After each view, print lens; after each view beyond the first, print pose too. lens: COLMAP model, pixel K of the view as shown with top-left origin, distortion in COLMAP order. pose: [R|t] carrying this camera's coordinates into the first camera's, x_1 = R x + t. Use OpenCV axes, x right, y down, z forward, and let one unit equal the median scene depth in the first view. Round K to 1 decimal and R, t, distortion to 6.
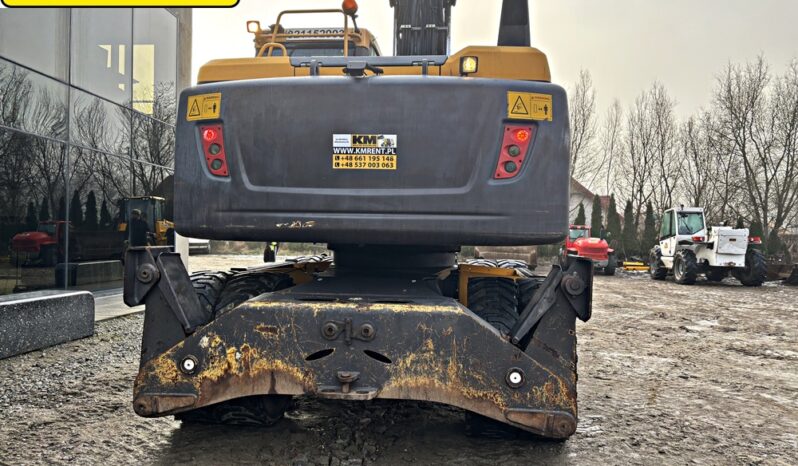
lens RADIAL K [[600.7, 0, 406.5], [0, 600.7, 233.8], [0, 0, 1]] dist [0.050968, -0.052751]
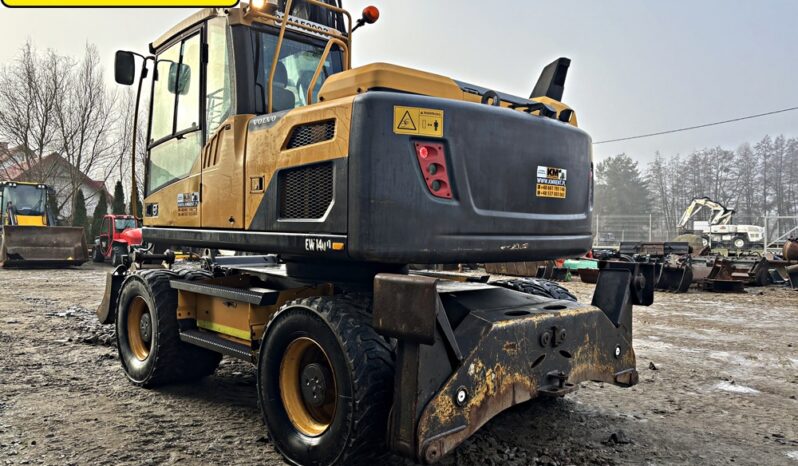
lens RADIAL K [[600.7, 0, 399.4], [0, 600.7, 235.3], [0, 0, 1]] dist [0.050968, -0.052751]
pose [[0.652407, -0.022615, 0.757531, -1.087837], [0.001383, 0.999589, 0.028650, -0.063826], [-0.757867, -0.017644, 0.652170, 0.430698]]
